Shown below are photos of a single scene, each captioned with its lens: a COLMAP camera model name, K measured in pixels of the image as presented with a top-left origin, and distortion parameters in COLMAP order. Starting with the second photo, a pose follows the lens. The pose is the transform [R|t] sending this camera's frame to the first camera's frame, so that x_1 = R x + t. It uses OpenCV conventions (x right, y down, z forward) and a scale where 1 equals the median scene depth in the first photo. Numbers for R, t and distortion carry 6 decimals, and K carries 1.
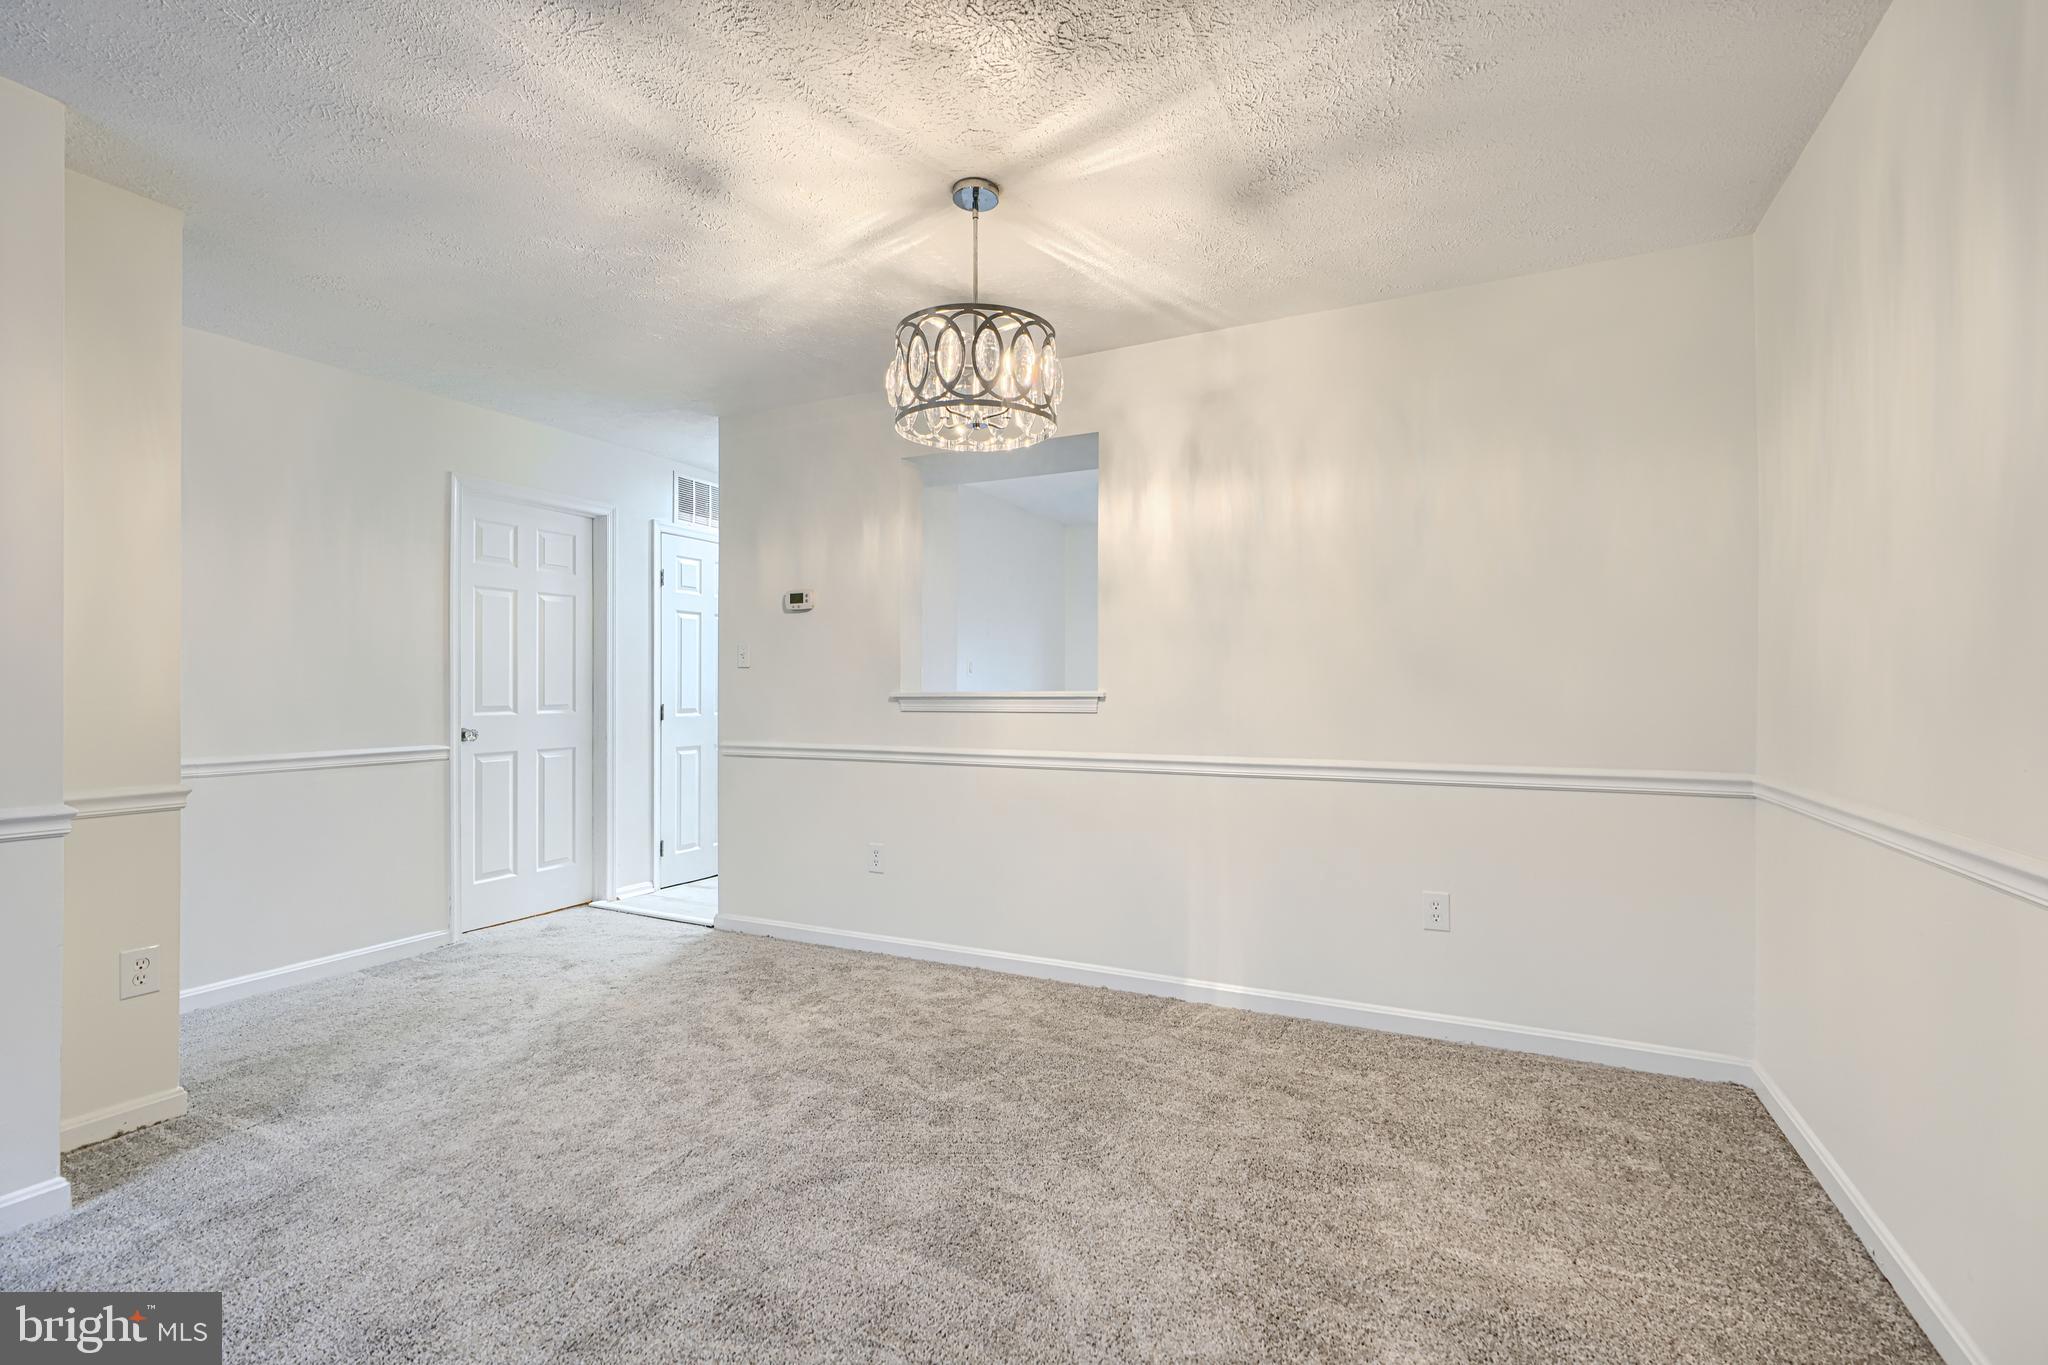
lens RADIAL K [[925.5, 0, 1018.0], [0, 925.5, 691.1], [0, 0, 1]] dist [0.004720, -0.000041]
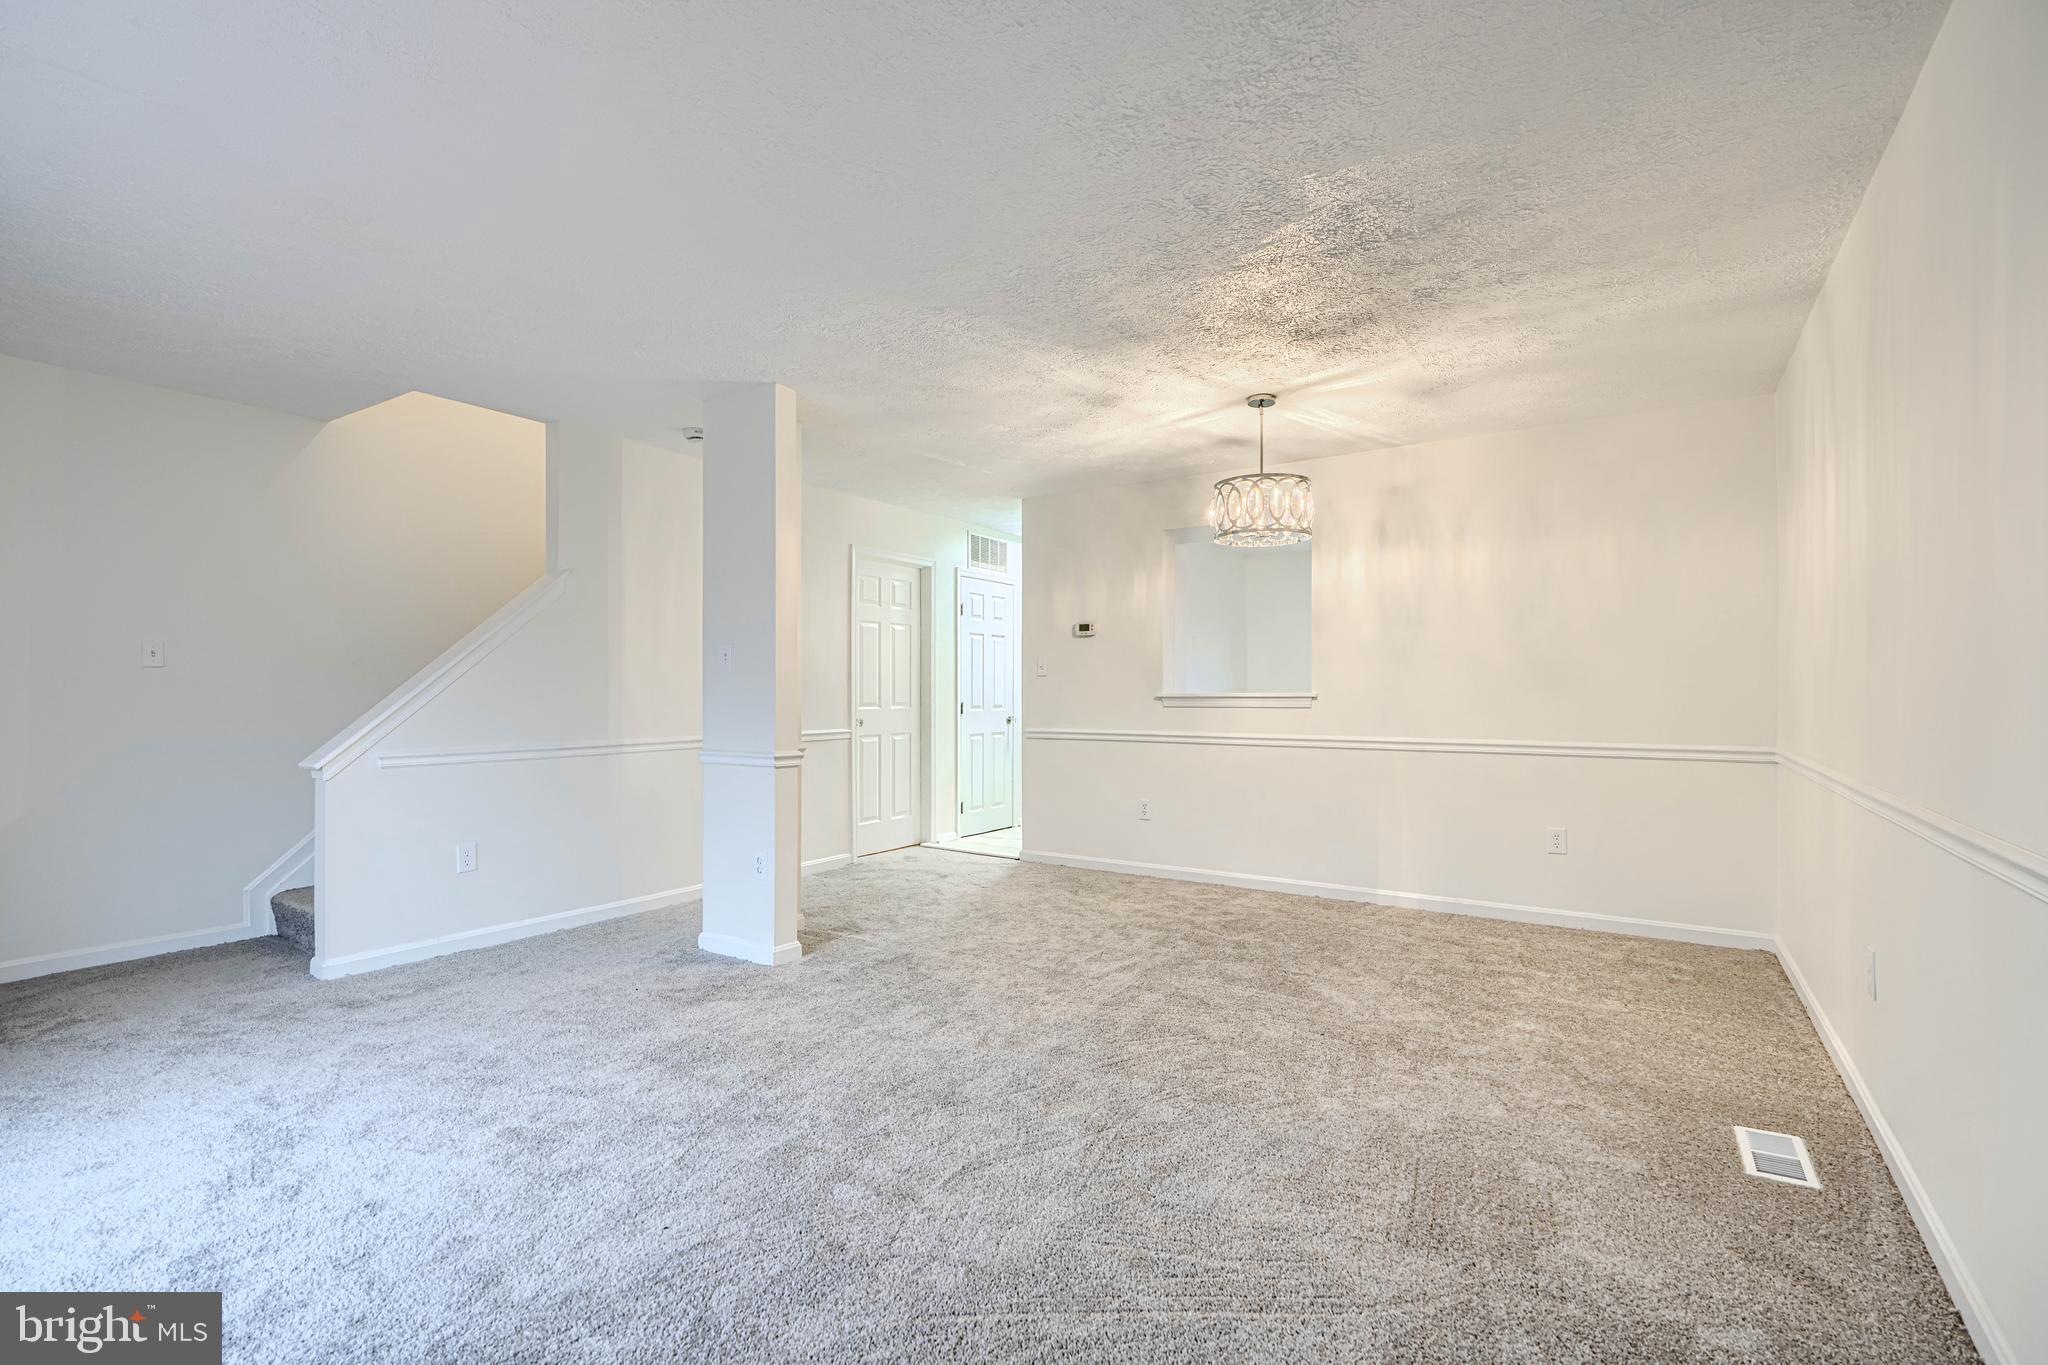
lens RADIAL K [[925.5, 0, 1021.3], [0, 925.5, 687.7], [0, 0, 1]] dist [0.004720, -0.000041]
pose [[0.991674, -0.000412, -0.128770, -0.213641], [-0.000193, 0.999989, -0.004683, -0.001242], [0.128770, 0.004669, 0.991663, -0.598259]]
